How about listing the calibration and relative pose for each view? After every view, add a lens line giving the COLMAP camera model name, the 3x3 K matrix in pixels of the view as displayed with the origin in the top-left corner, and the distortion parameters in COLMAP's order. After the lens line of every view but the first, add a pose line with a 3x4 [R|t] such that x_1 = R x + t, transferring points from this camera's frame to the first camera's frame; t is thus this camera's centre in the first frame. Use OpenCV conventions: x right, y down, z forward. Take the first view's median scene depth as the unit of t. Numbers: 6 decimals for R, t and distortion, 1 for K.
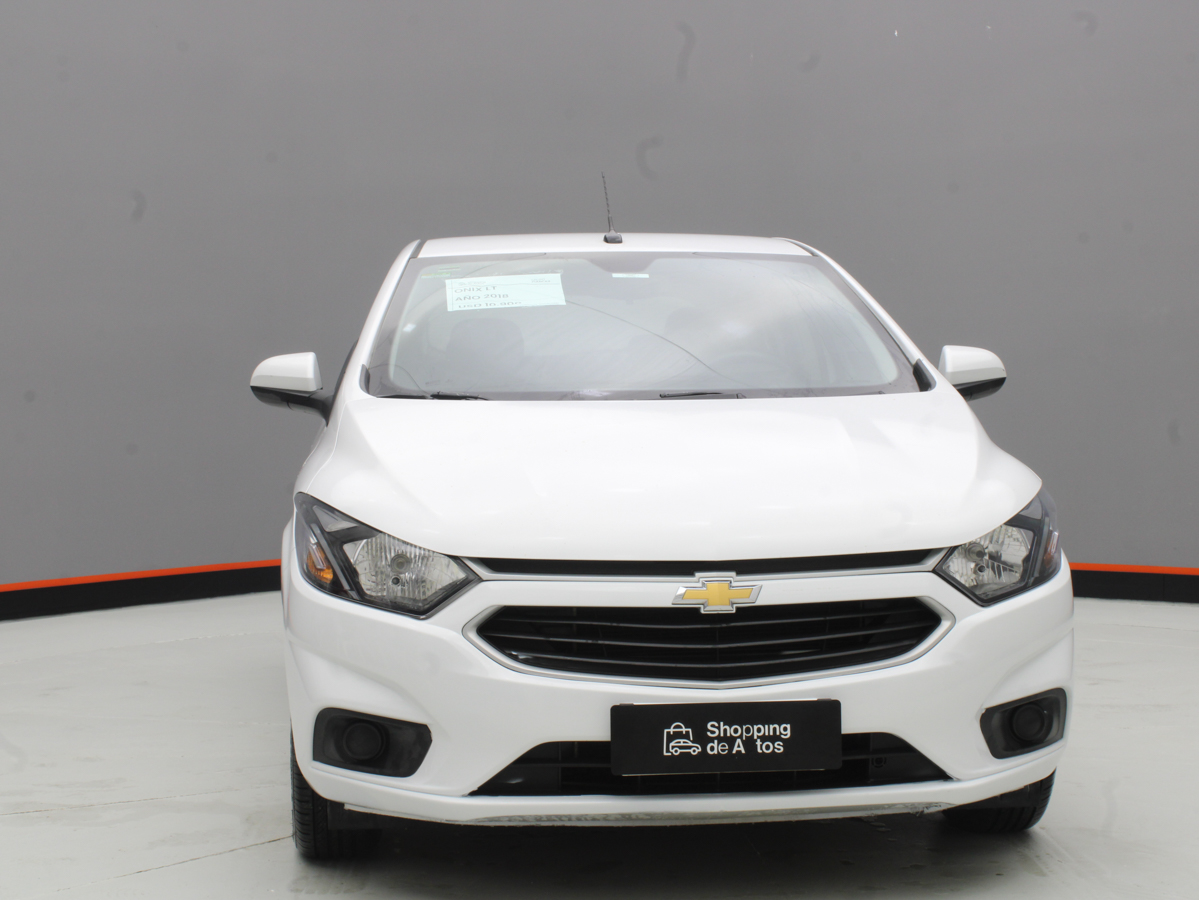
lens RADIAL K [[2010.3, 0, 599.5], [0, 2010.3, 450.0], [0, 0, 1]] dist [-0.043842, -0.025028]
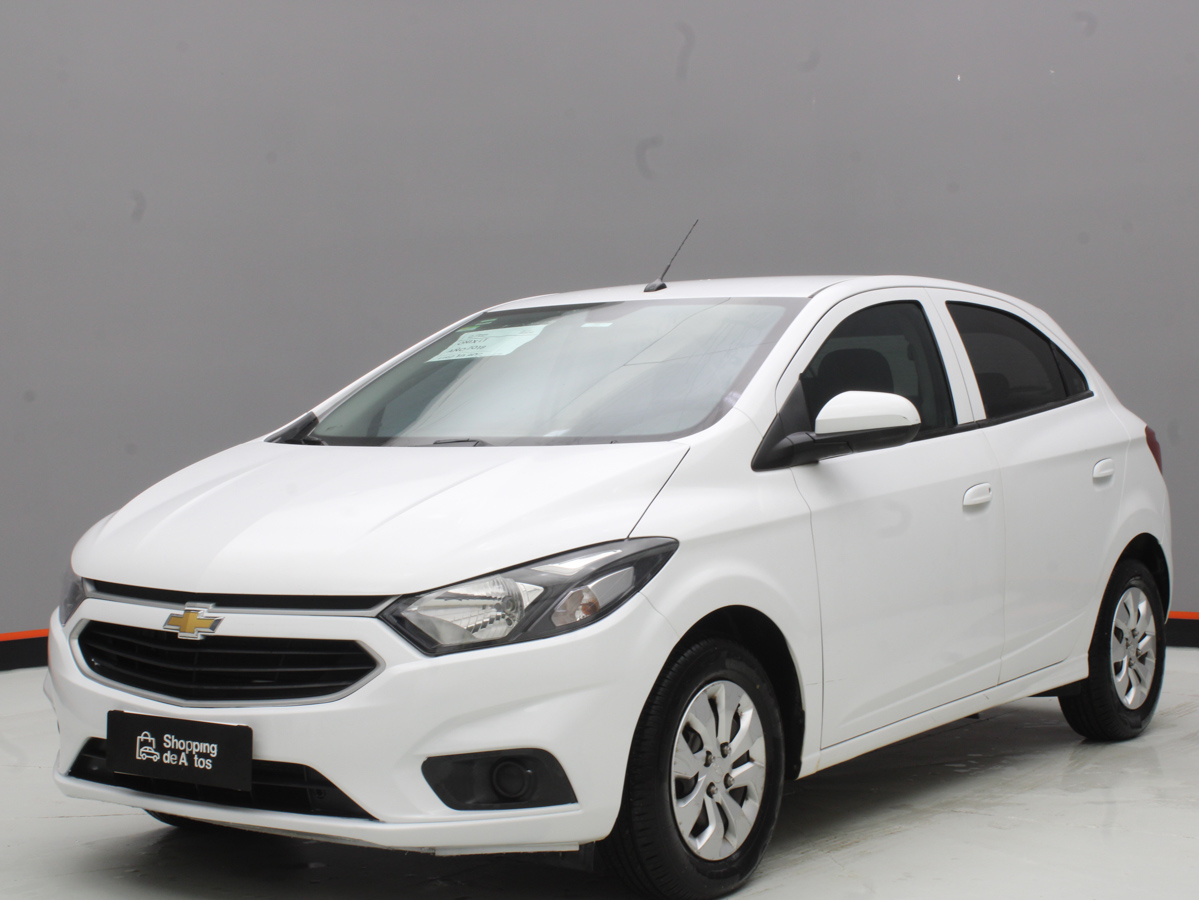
lens RADIAL K [[2010.3, 0, 599.5], [0, 2010.3, 450.0], [0, 0, 1]] dist [-0.043842, -0.025028]
pose [[0.757254, 0.014171, -0.652967, 0.968636], [-0.022202, 0.999745, -0.004050, -0.025200], [0.652743, 0.017564, 0.757375, 0.300861]]
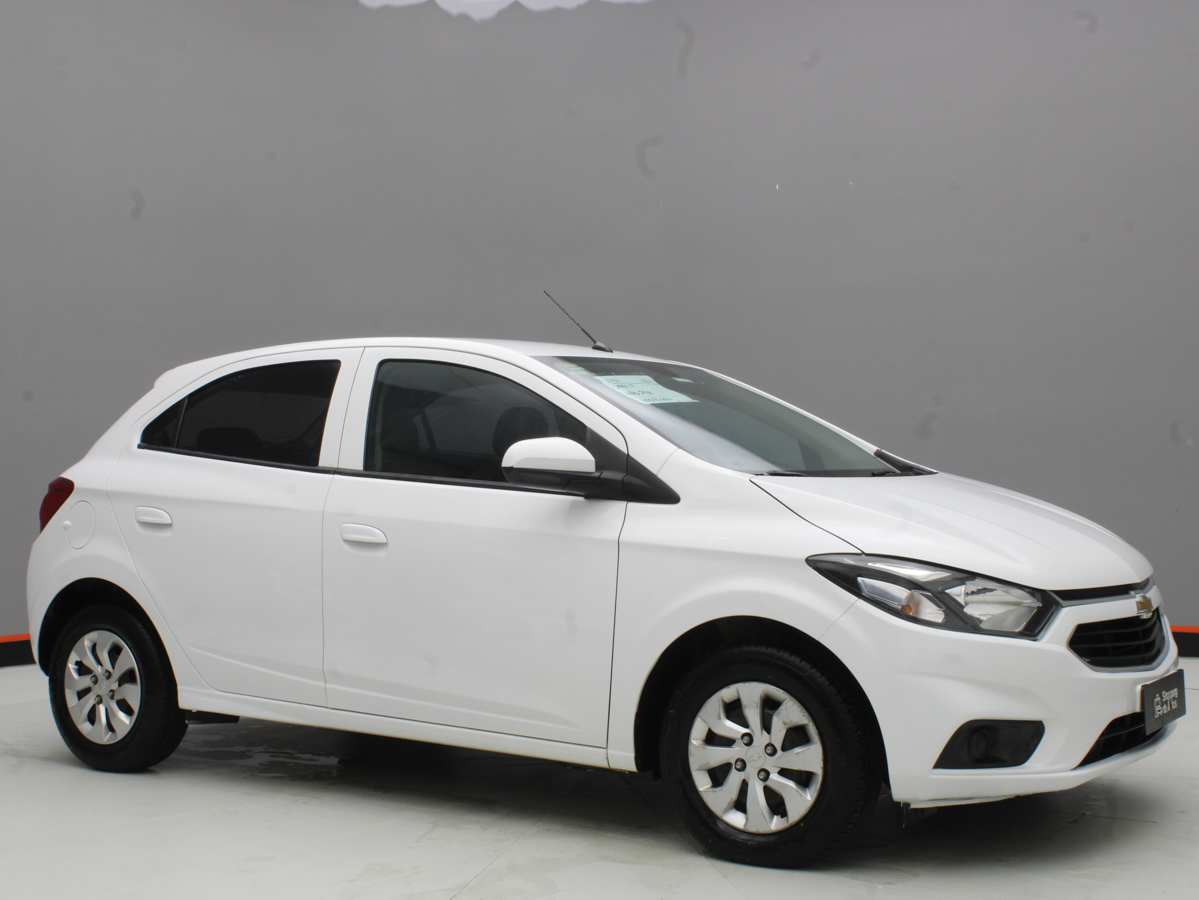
lens RADIAL K [[1621.7, 0, 599.5], [0, 1621.7, 450.0], [0, 0, 1]] dist [-0.042025, 0.023988]
pose [[0.635465, 0.009878, 0.772067, -1.111737], [0.031599, 0.998748, -0.038786, -0.008089], [-0.771483, 0.049044, 0.634357, 0.559312]]
